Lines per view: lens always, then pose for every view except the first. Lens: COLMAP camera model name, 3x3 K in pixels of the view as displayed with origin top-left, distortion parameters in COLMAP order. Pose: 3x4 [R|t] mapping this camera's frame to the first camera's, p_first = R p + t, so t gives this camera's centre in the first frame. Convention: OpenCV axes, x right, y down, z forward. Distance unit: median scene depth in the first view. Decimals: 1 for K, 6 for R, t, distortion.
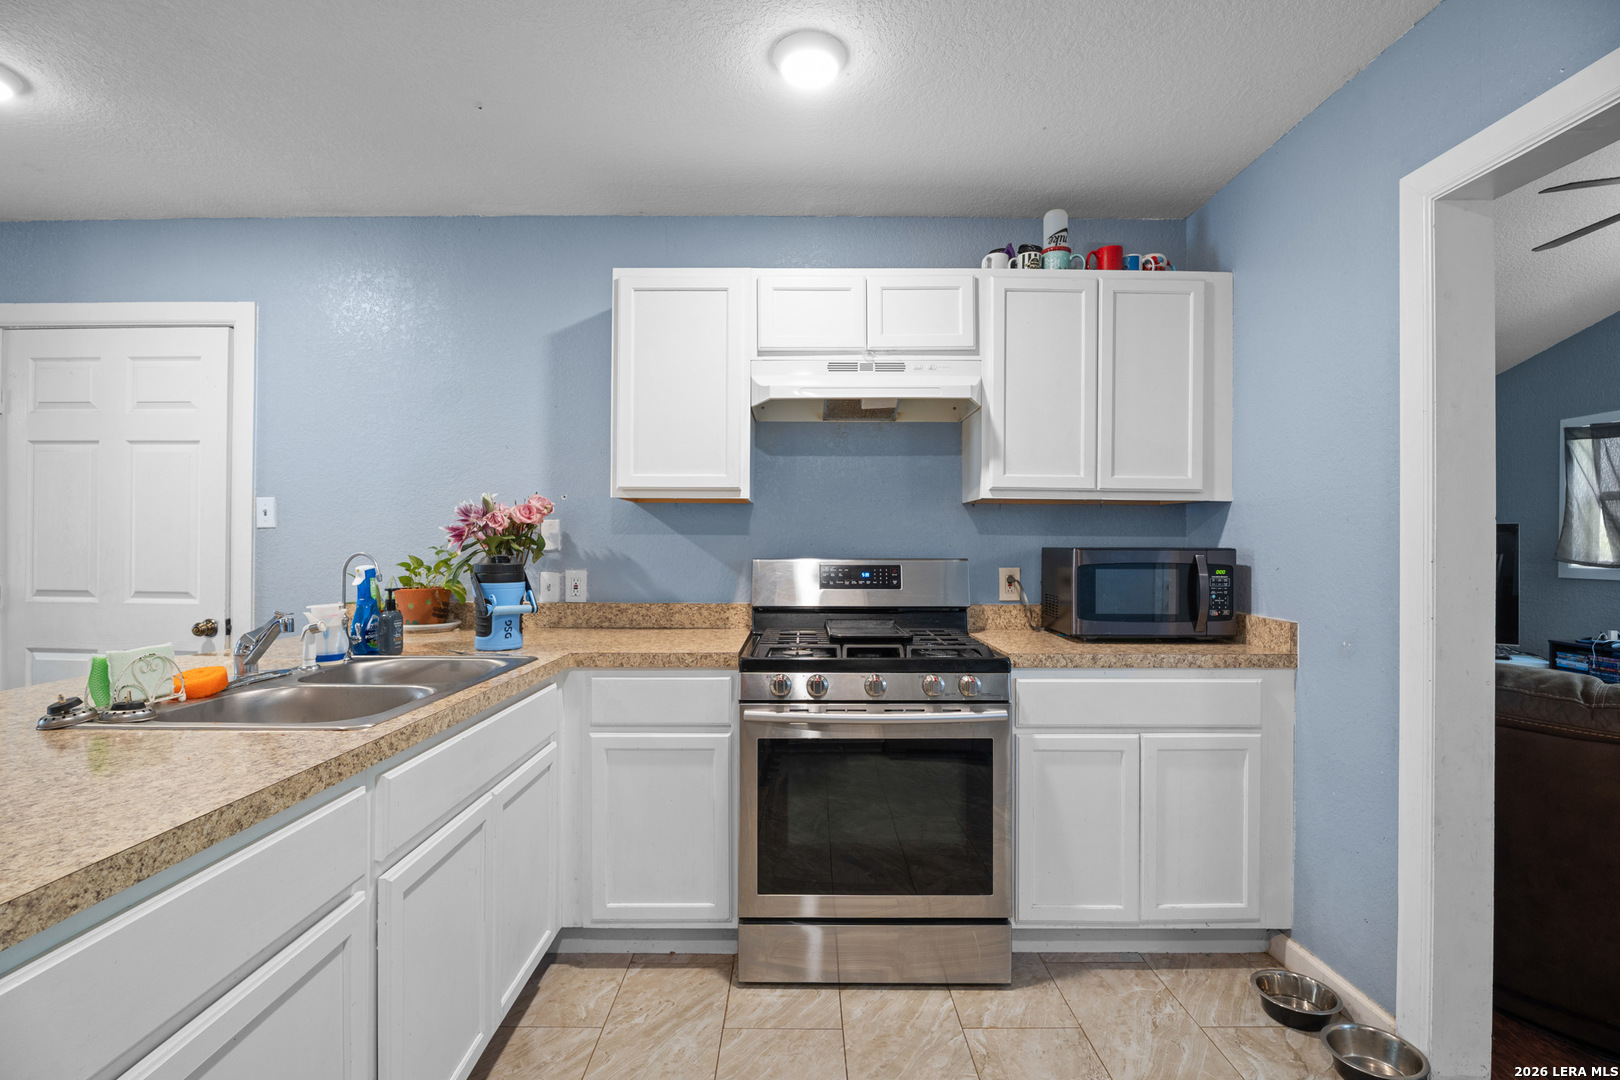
lens RADIAL K [[753.9, 0, 797.0], [0, 753.9, 544.5], [0, 0, 1]] dist [-0.014969, -0.000749]
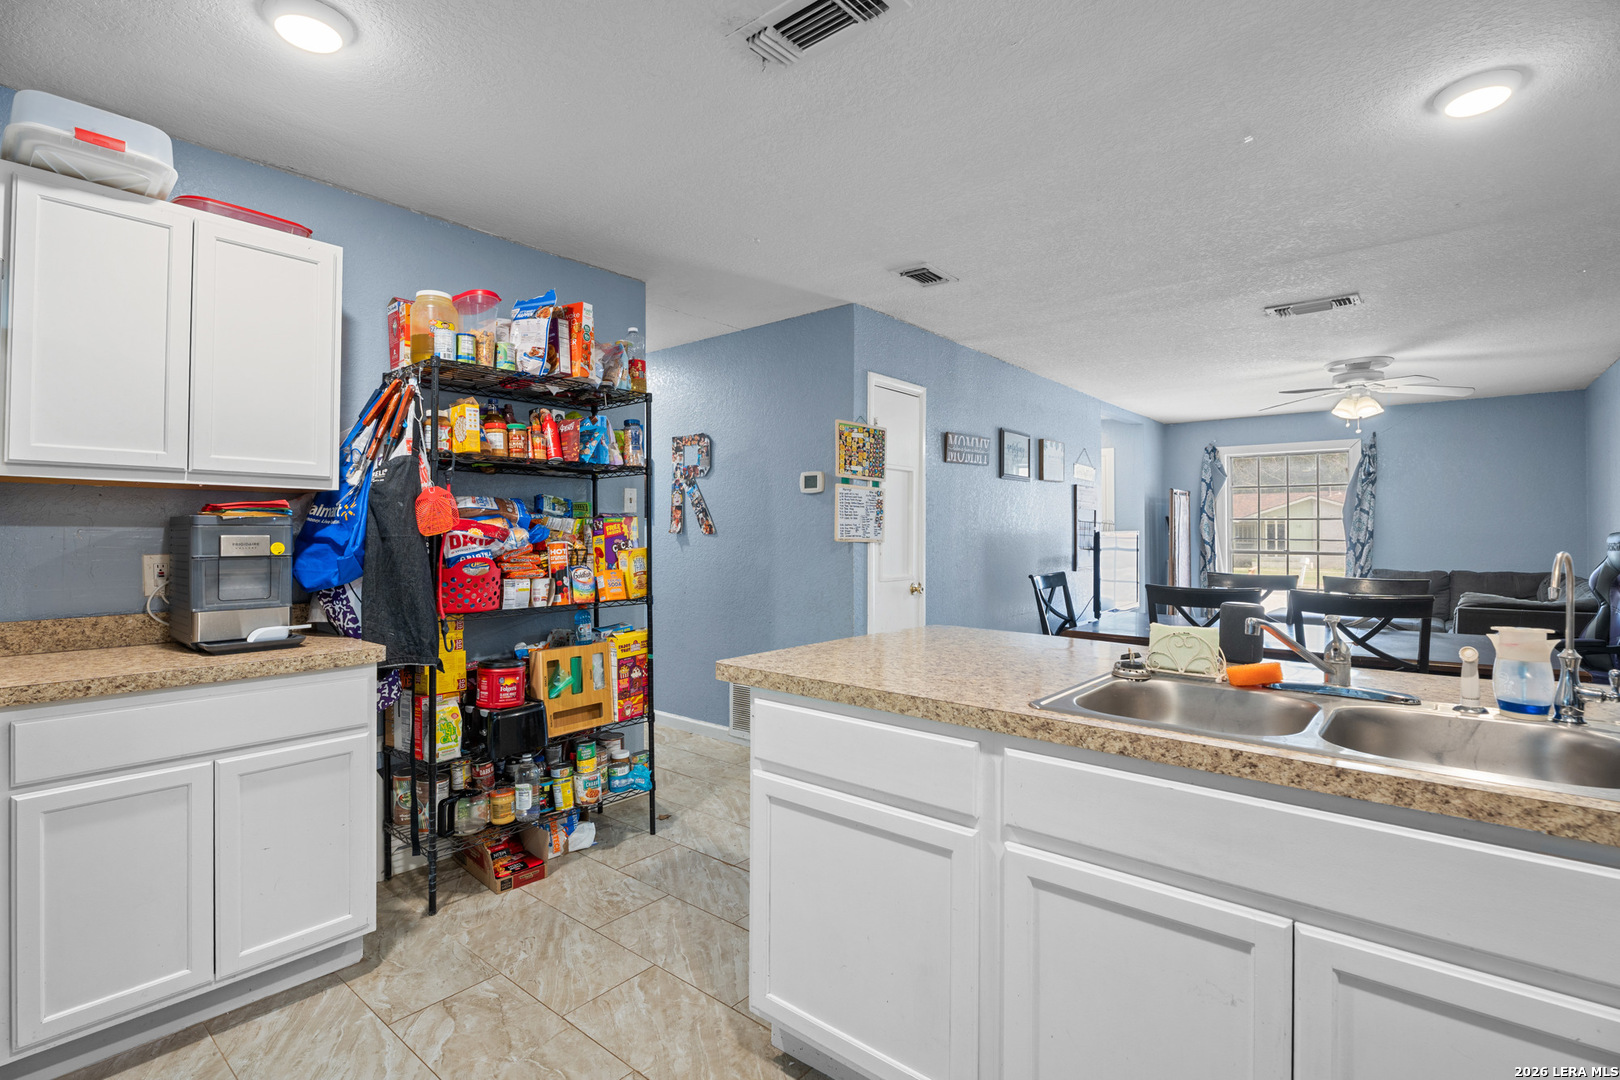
lens RADIAL K [[750.2, 0, 792.4], [0, 750.2, 527.0], [0, 0, 1]] dist [-0.018602, 0.001657]
pose [[-0.652830, -0.014489, -0.757365, 0.238175], [-0.000292, 0.999822, -0.018876, 0.001771], [0.757504, -0.012102, -0.652718, 0.721571]]
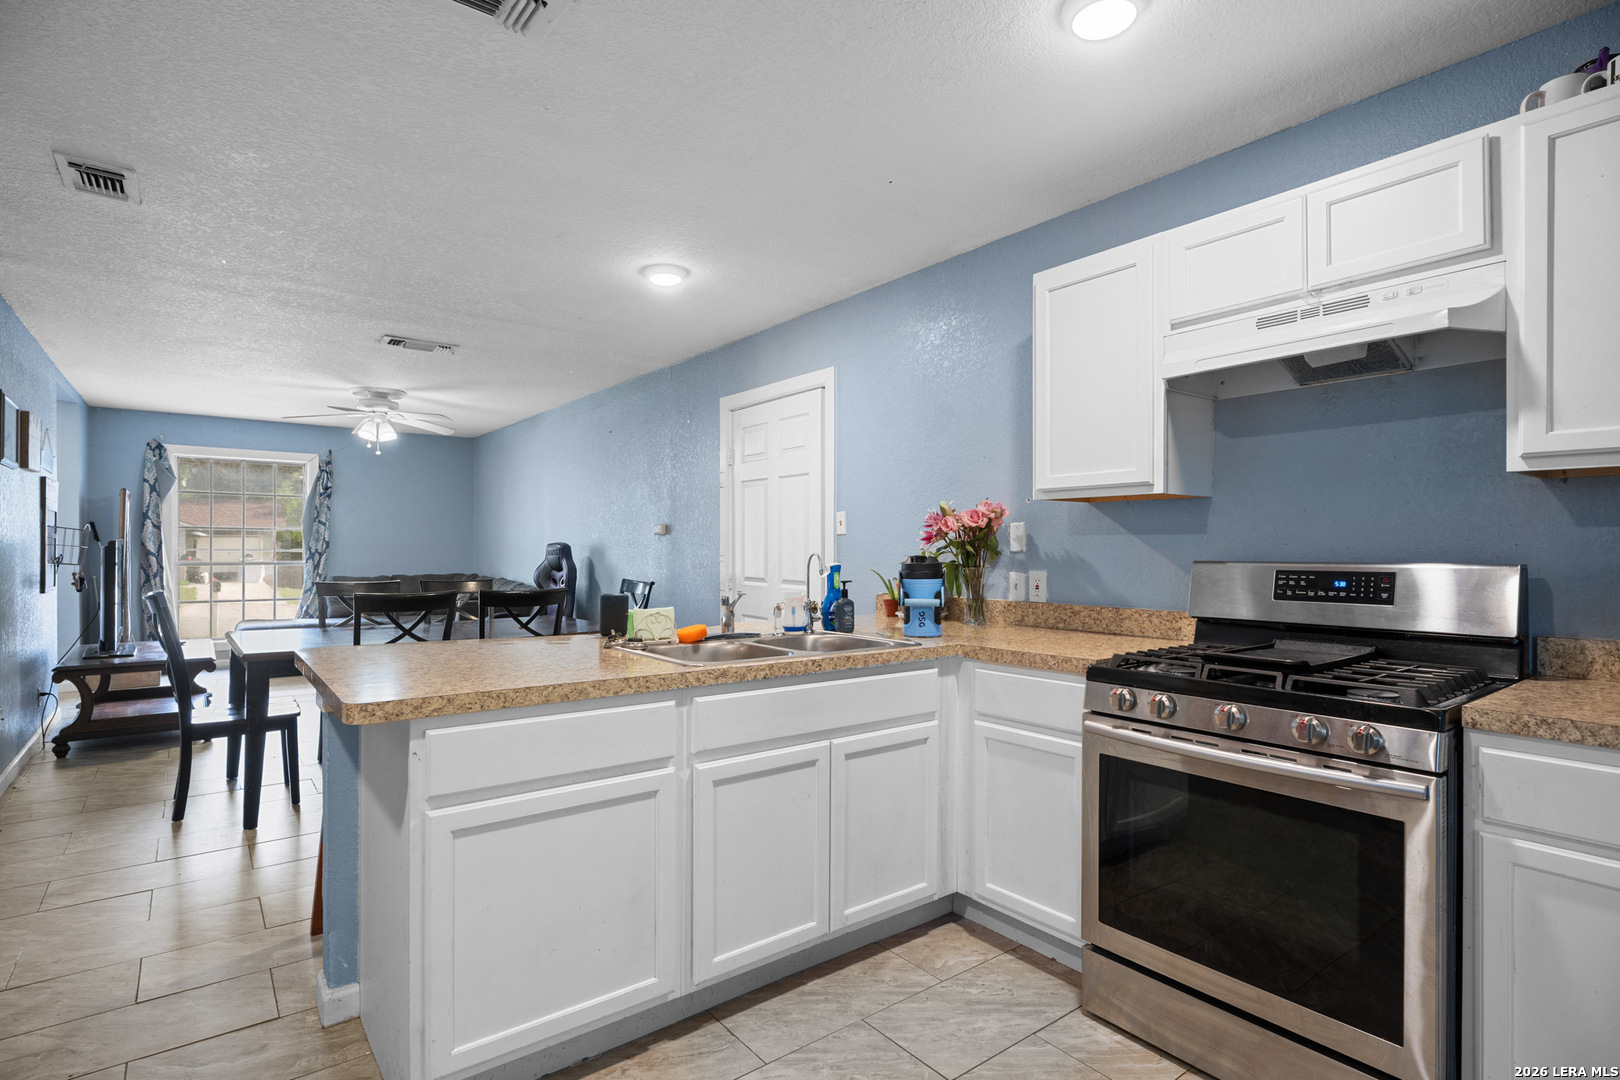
lens RADIAL K [[797.9, 0, 794.1], [0, 797.9, 548.0], [0, 0, 1]] dist [-0.002775, 0.000806]
pose [[0.599358, -0.003514, -0.800473, 0.427511], [0.005737, 0.999984, -0.000094, 0.001269], [0.800460, -0.004536, 0.599369, 0.090384]]
